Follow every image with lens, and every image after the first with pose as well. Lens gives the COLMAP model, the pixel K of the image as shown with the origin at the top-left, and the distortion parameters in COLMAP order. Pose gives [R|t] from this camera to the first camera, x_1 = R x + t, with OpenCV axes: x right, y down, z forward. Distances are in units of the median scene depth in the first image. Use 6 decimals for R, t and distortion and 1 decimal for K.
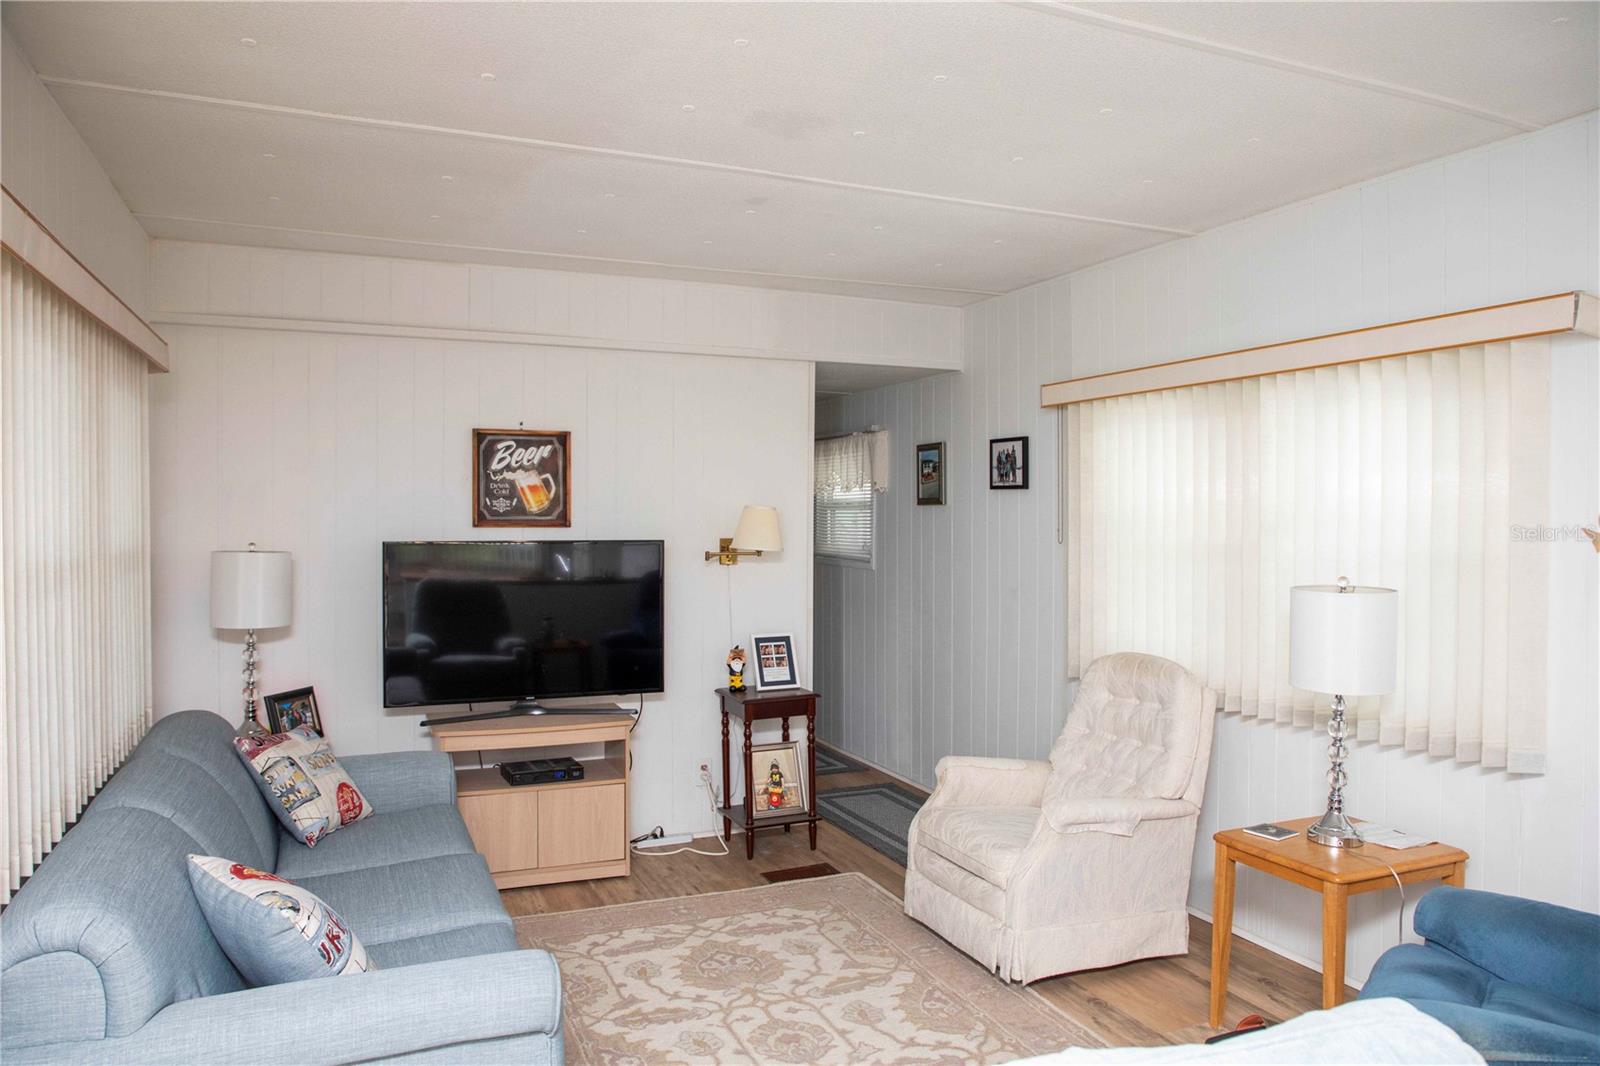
lens RADIAL K [[1093.9, 0, 809.7], [0, 1093.9, 530.7], [0, 0, 1]] dist [-0.068462, 0.026368]
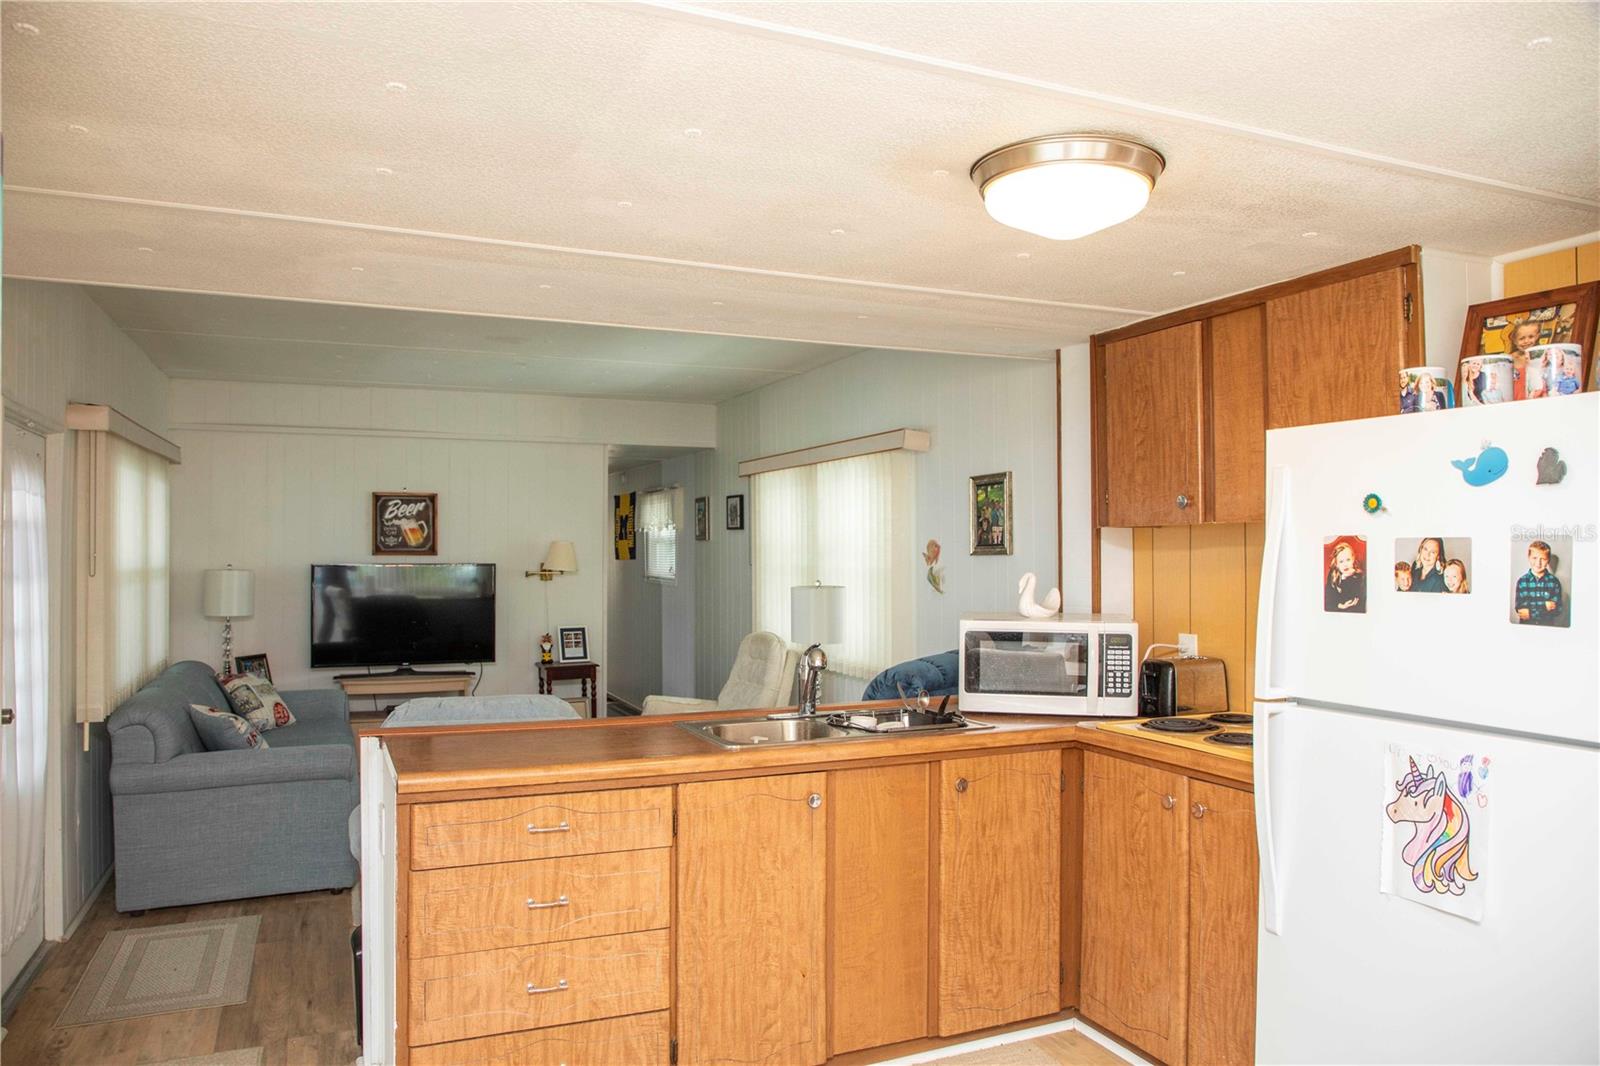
lens RADIAL K [[1093.9, 0, 803.8], [0, 1093.9, 525.1], [0, 0, 1]] dist [-0.068462, 0.026368]
pose [[0.999989, -0.003128, -0.003488, 0.309002], [0.002994, 0.999288, -0.037621, 0.013410], [0.003603, 0.037610, 0.999286, -0.542064]]
